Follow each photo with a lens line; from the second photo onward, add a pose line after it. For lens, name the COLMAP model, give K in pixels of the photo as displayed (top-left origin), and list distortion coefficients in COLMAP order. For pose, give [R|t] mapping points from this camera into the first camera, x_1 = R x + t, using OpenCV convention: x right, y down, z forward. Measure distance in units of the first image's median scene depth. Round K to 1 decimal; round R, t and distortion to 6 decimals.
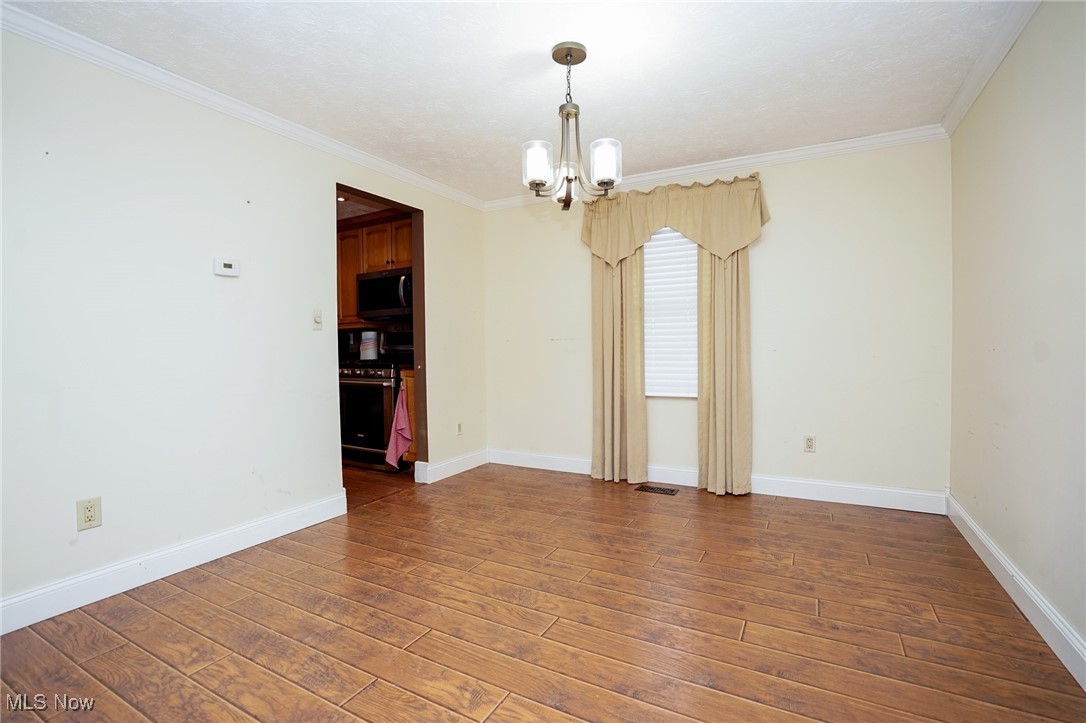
lens RADIAL K [[496.4, 0, 547.3], [0, 496.4, 358.7], [0, 0, 1]] dist [-0.035287, 0.007915]
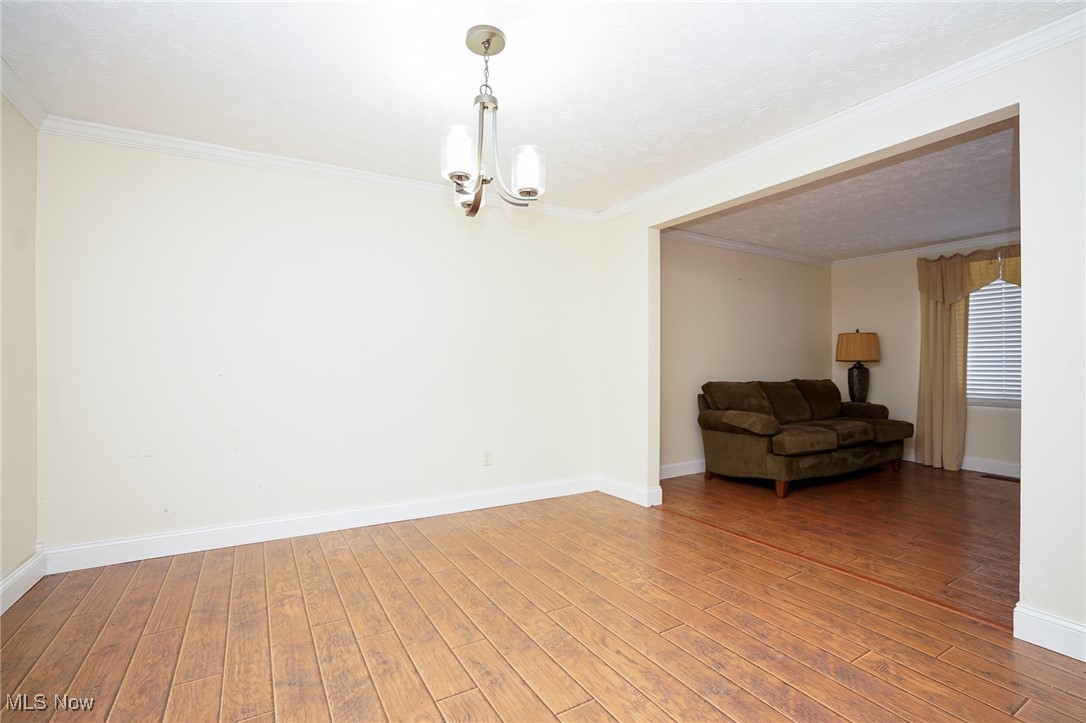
lens RADIAL K [[496.4, 0, 545.7], [0, 496.4, 364.2], [0, 0, 1]] dist [-0.035287, 0.007915]
pose [[-0.859001, 0.015168, 0.511750, -0.553446], [0.024984, 0.999612, 0.012310, -0.049996], [-0.511365, 0.023360, -0.859046, 1.938563]]
